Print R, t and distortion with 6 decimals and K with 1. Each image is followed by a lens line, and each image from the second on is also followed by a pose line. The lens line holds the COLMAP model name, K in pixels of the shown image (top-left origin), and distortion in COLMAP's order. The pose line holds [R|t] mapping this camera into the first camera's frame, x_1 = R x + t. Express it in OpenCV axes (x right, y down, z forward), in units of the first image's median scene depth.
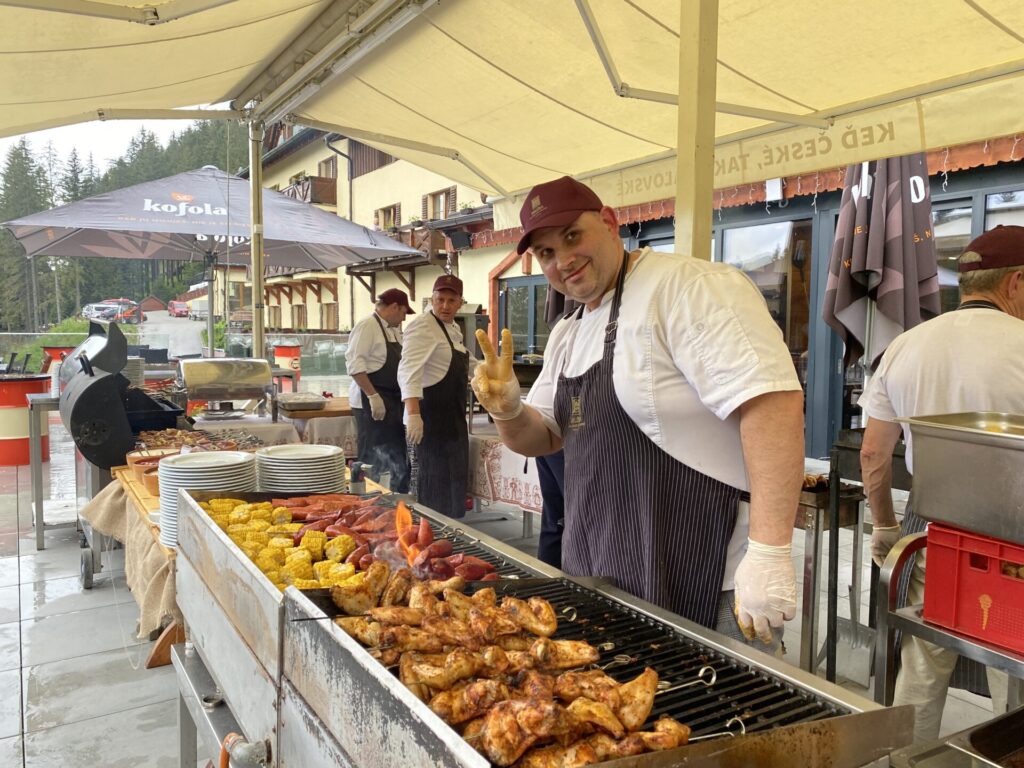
lens RADIAL K [[742.6, 0, 512.0], [0, 742.6, 384.0], [0, 0, 1]] dist [-0.004246, -0.001499]
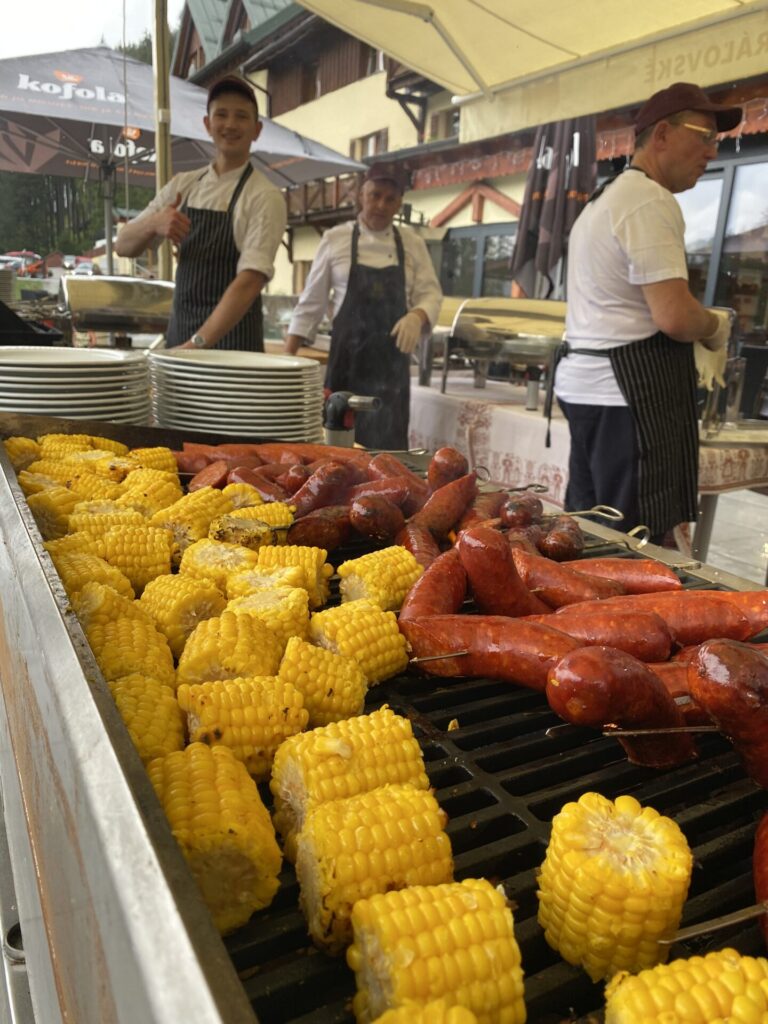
lens RADIAL K [[742.6, 0, 384.0], [0, 742.6, 512.0], [0, 0, 1]] dist [-0.004246, -0.001499]
pose [[0.997390, 0.059253, -0.041255, -0.049719], [-0.050221, 0.979873, 0.193199, 0.027935], [0.051873, -0.190623, 0.980292, 0.153645]]
